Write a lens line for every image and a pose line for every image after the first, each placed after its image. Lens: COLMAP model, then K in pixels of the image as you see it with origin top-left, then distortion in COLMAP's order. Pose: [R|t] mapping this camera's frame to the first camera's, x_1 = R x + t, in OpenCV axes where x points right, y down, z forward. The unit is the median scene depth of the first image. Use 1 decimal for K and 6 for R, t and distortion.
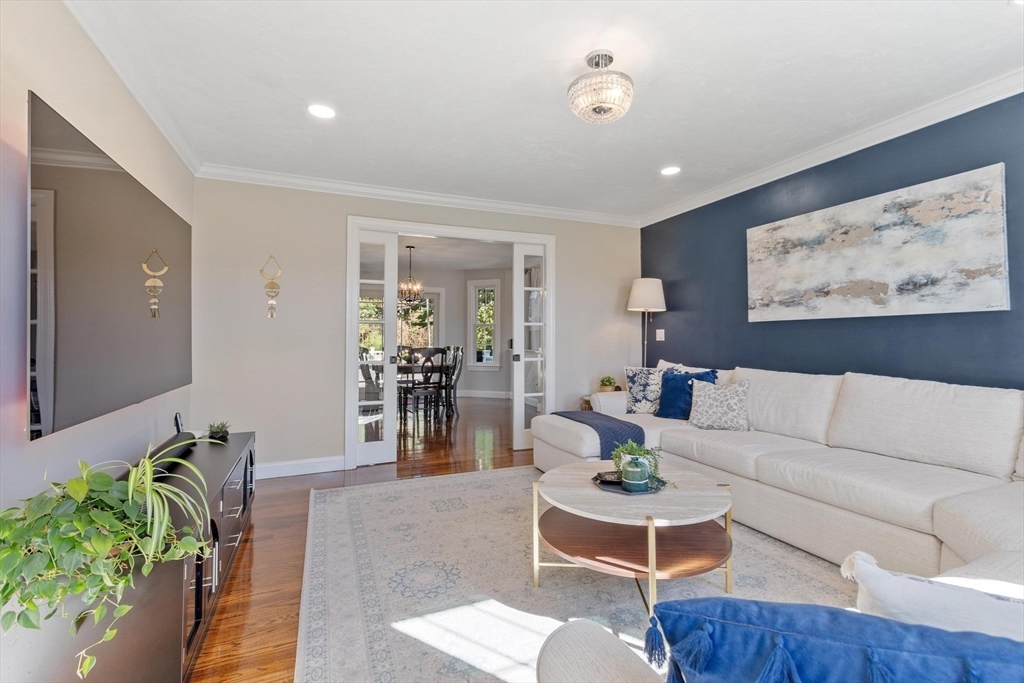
lens RADIAL K [[451.6, 0, 510.8], [0, 451.6, 339.2], [0, 0, 1]] dist [-0.000507, 0.000037]
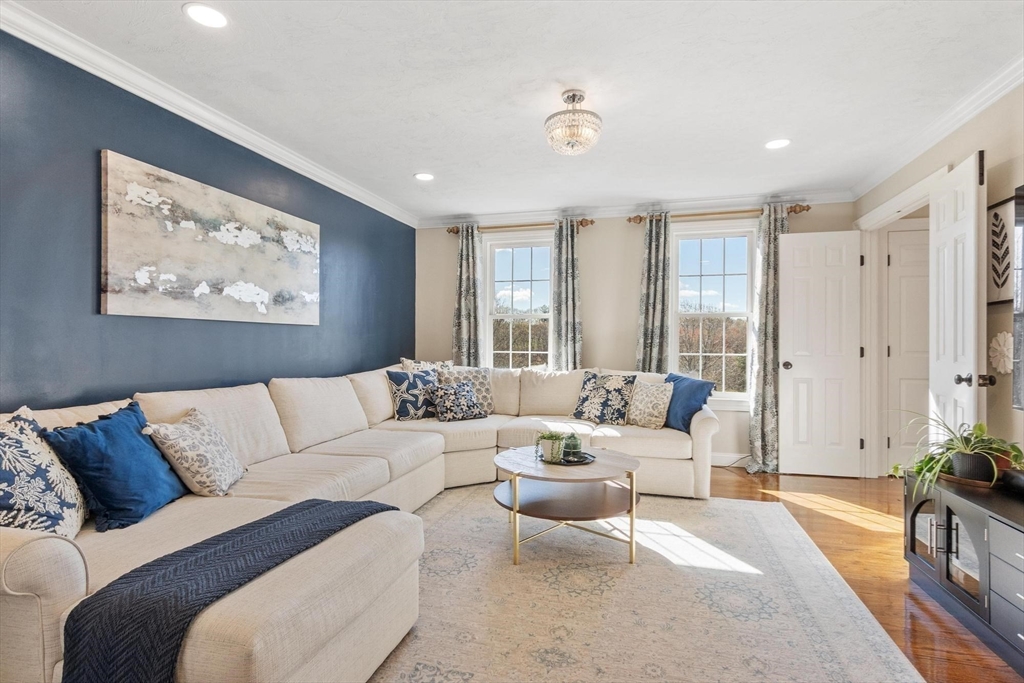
lens RADIAL K [[516.7, 0, 510.9], [0, 516.7, 342.6], [0, 0, 1]] dist [0.002245, 0.000103]
pose [[-0.796250, 0.002319, 0.604964, -0.366536], [-0.000159, 0.999992, -0.004042, -0.001039], [-0.604968, -0.003314, -0.796243, 1.670749]]
